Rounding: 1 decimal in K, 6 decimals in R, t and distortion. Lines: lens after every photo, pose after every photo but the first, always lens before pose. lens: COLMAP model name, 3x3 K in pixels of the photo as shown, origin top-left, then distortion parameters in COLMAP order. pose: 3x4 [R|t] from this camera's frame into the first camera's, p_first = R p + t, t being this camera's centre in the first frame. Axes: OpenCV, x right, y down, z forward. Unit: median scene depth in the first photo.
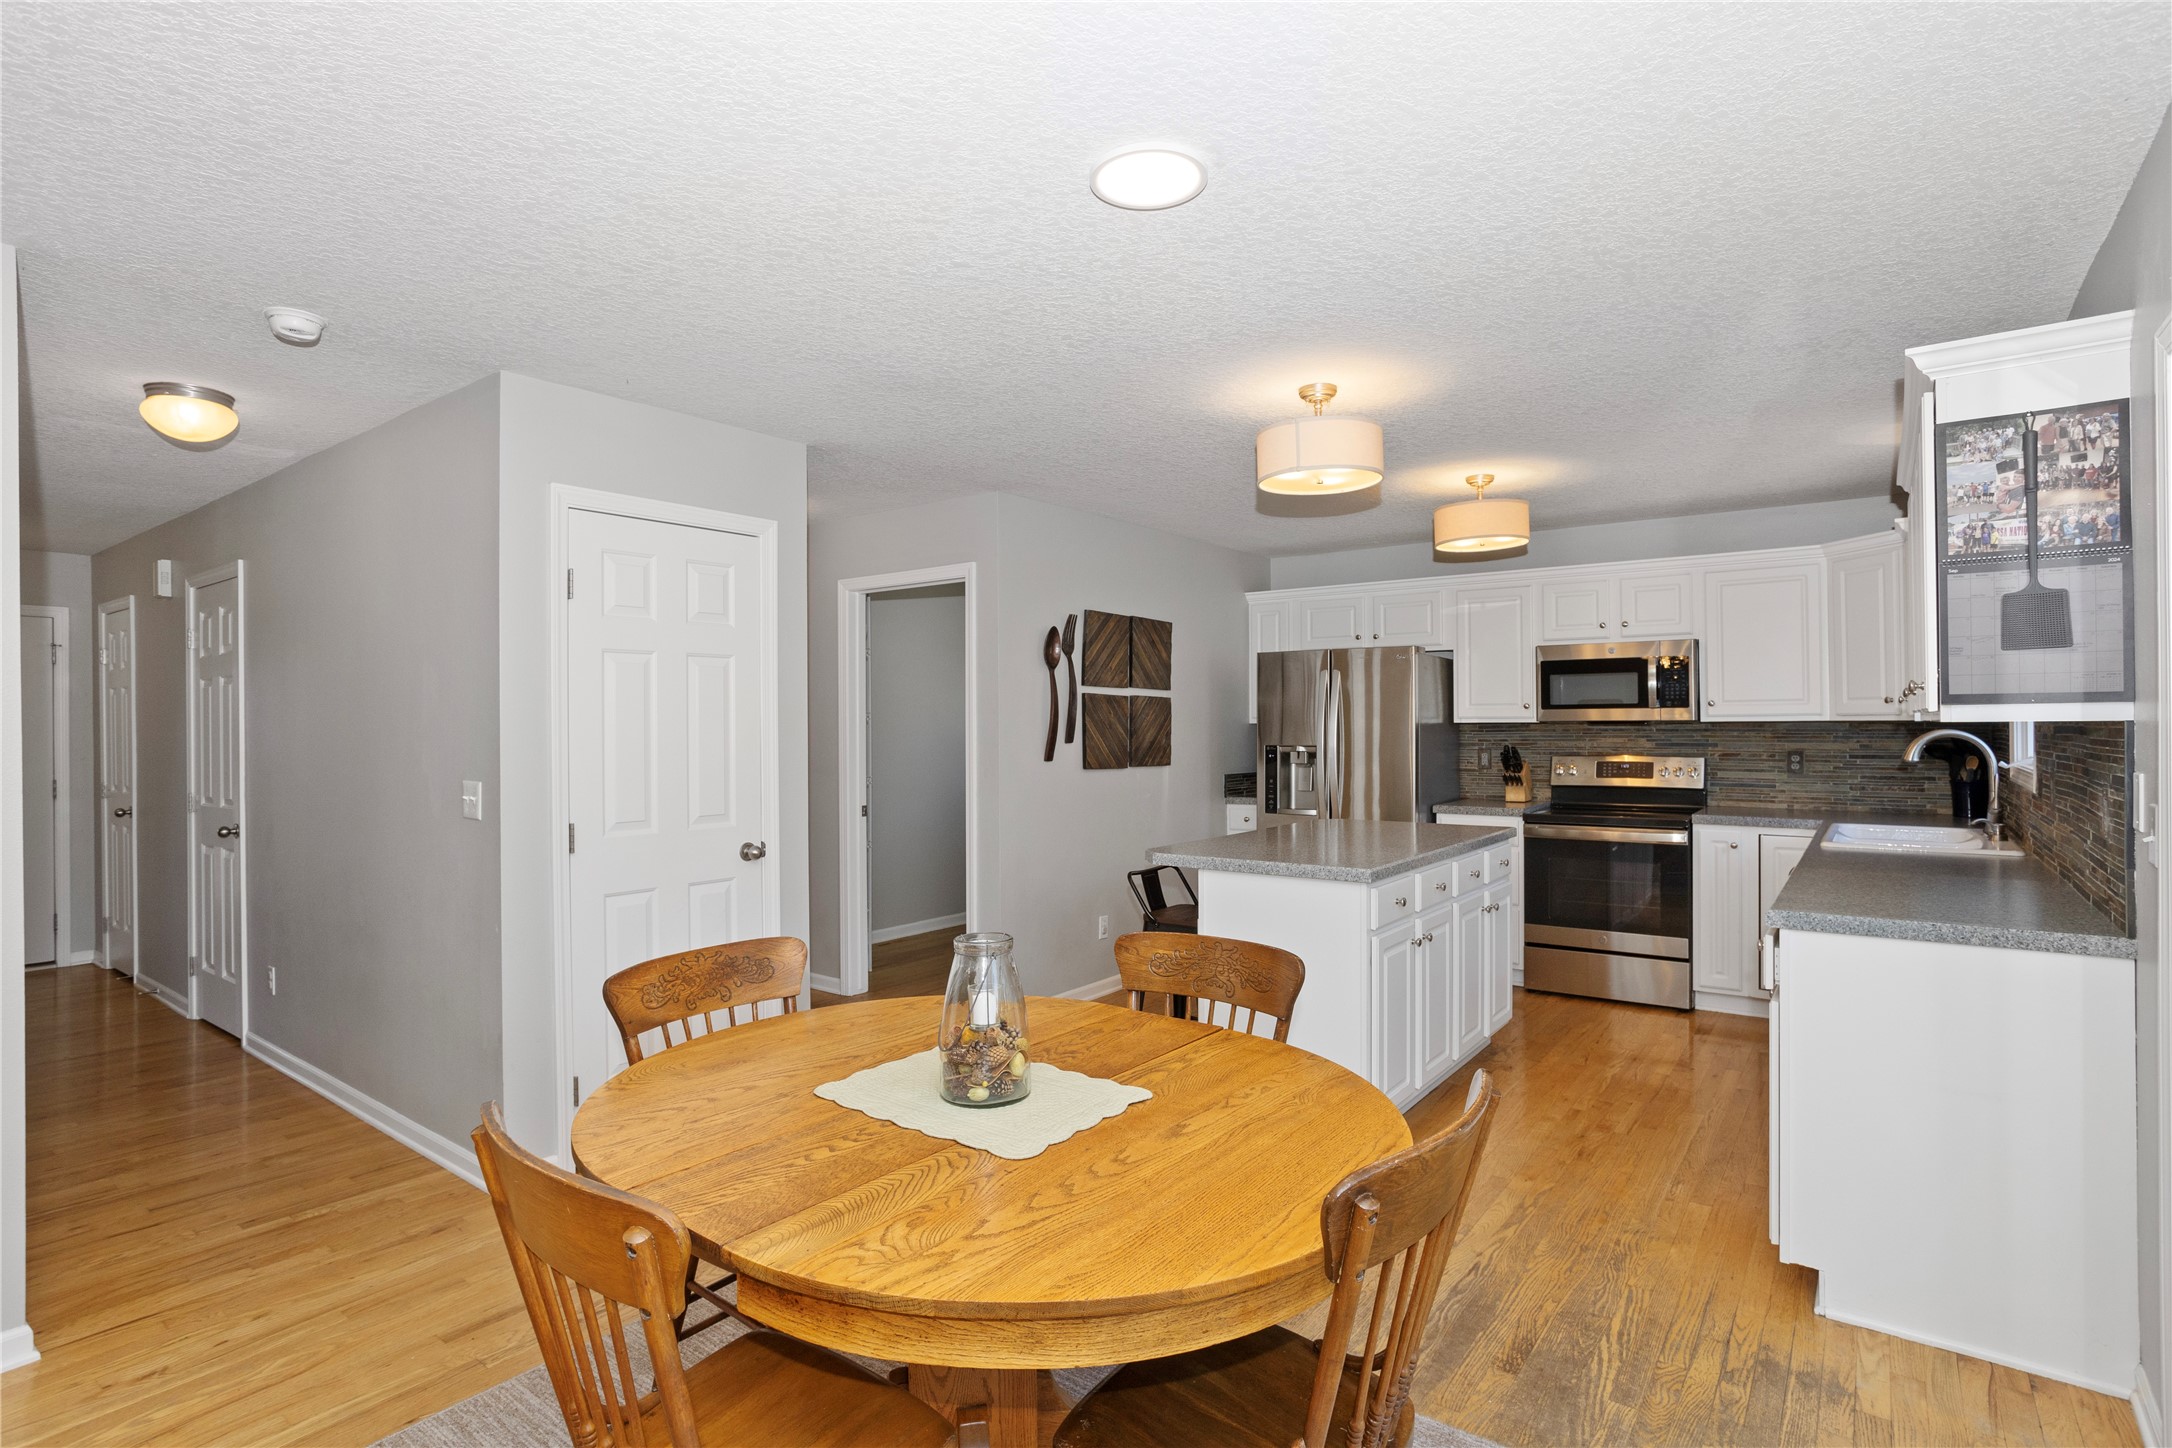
lens RADIAL K [[1075.3, 0, 1098.0], [0, 1075.3, 729.1], [0, 0, 1]] dist [-0.005264, 0.000567]
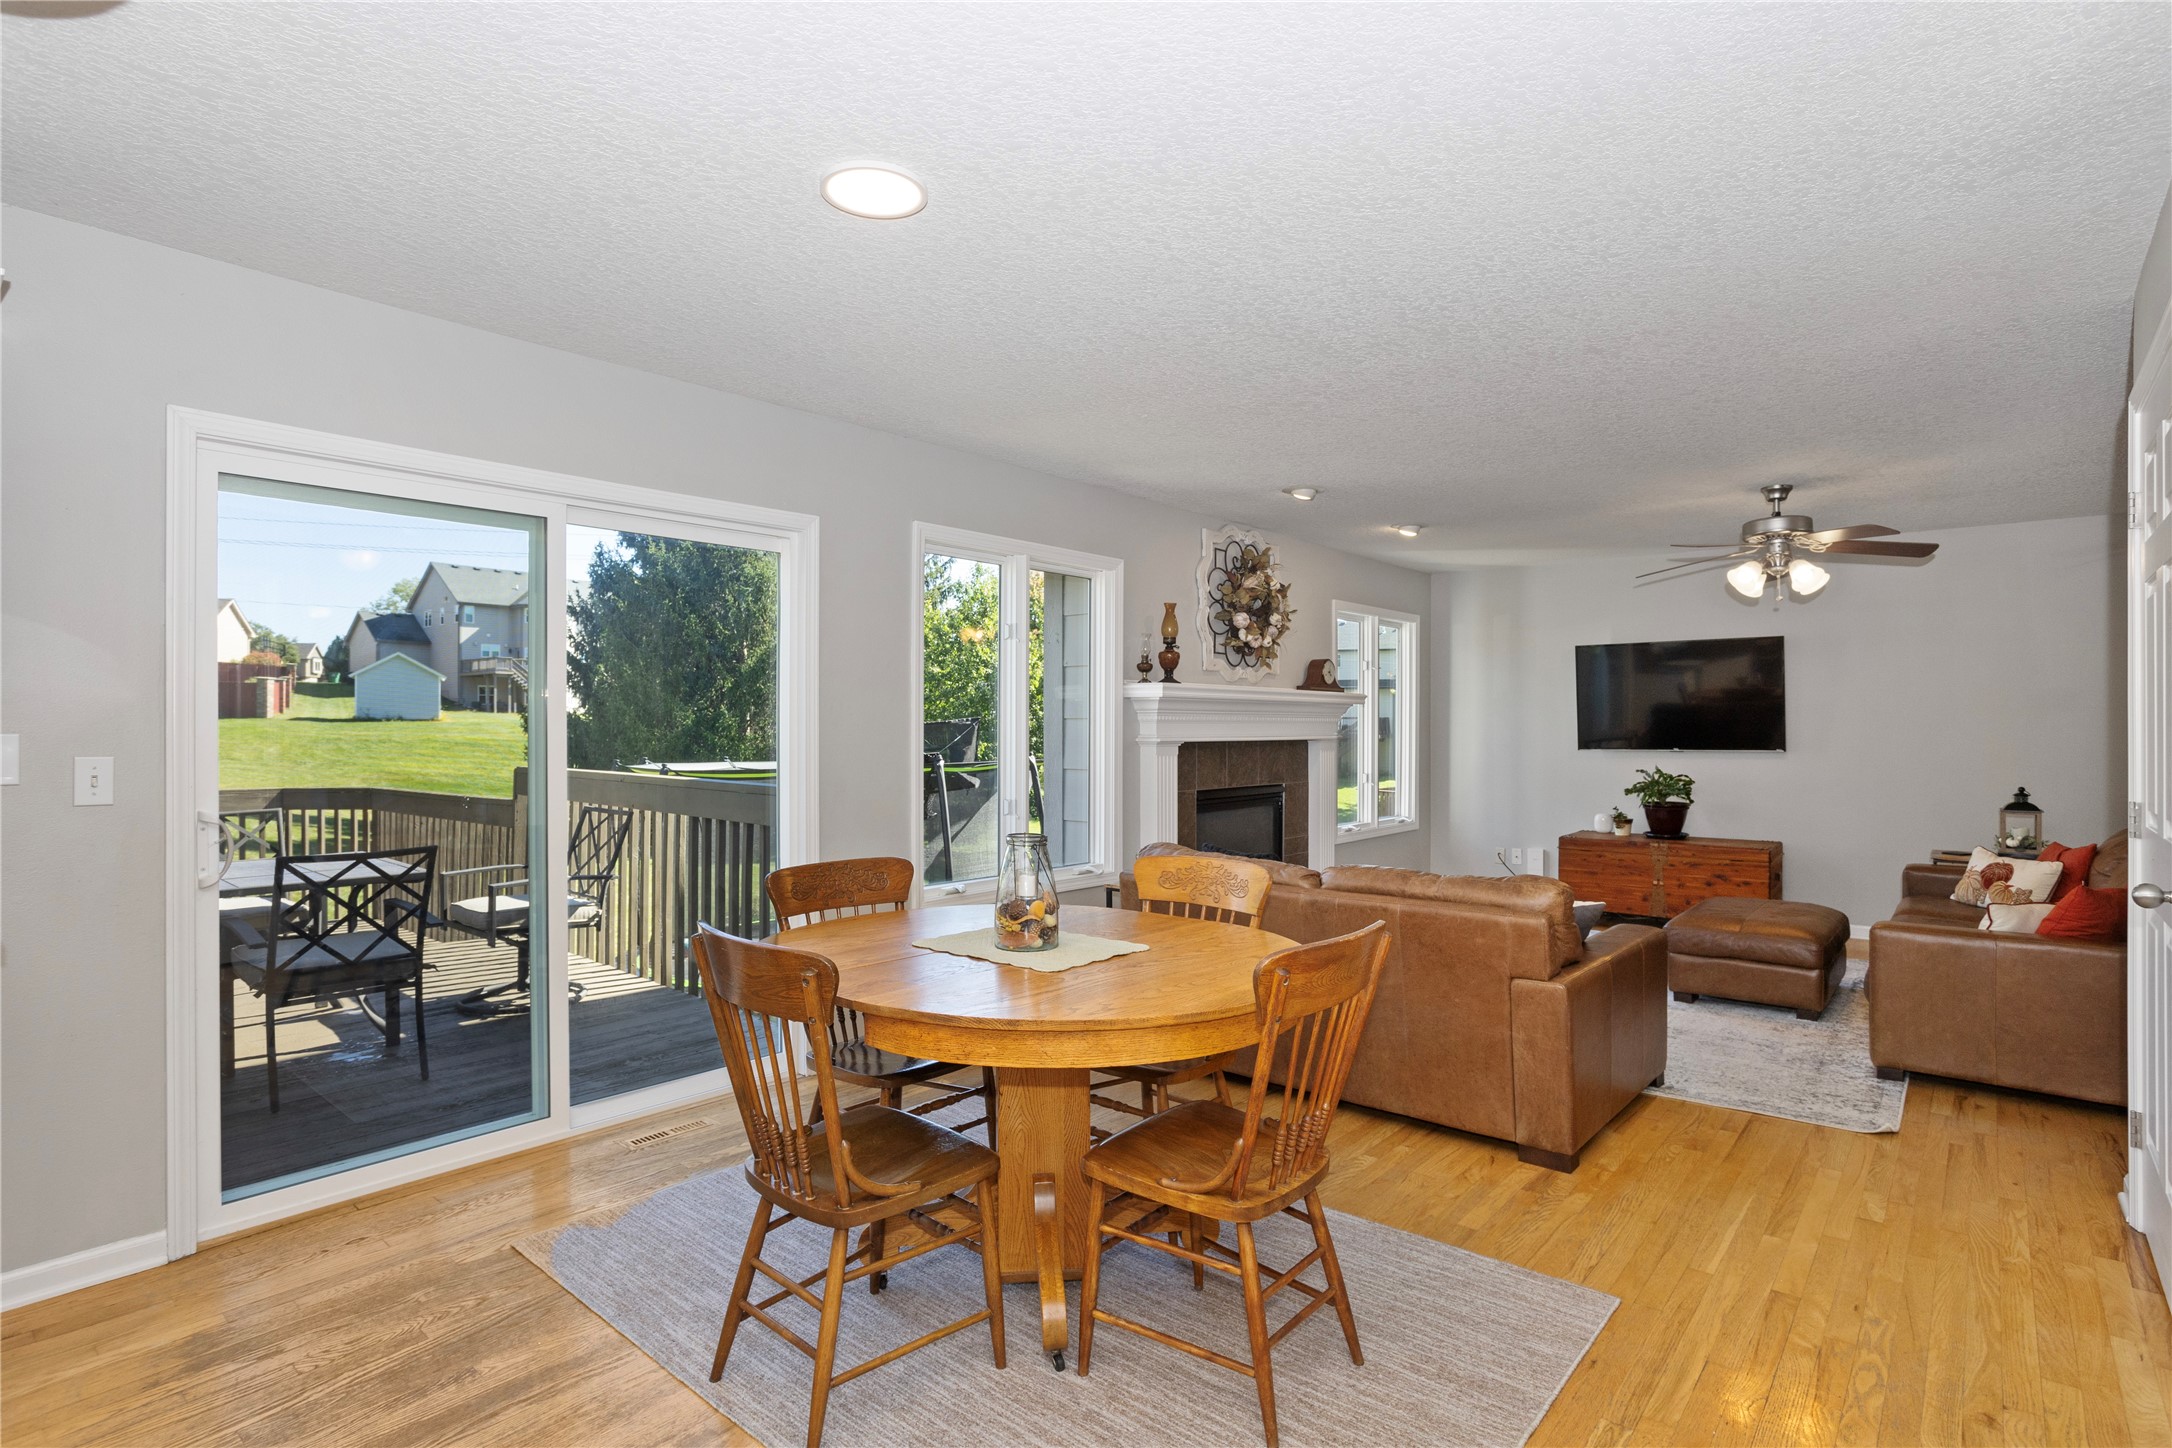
lens RADIAL K [[1096.9, 0, 1087.5], [0, 1096.9, 727.3], [0, 0, 1]] dist [-0.057600, 0.033662]
pose [[-0.998067, 0.008607, 0.061549, -0.090902], [0.008898, 0.999950, 0.004454, 0.016580], [-0.061508, 0.004993, -0.998094, 0.815344]]
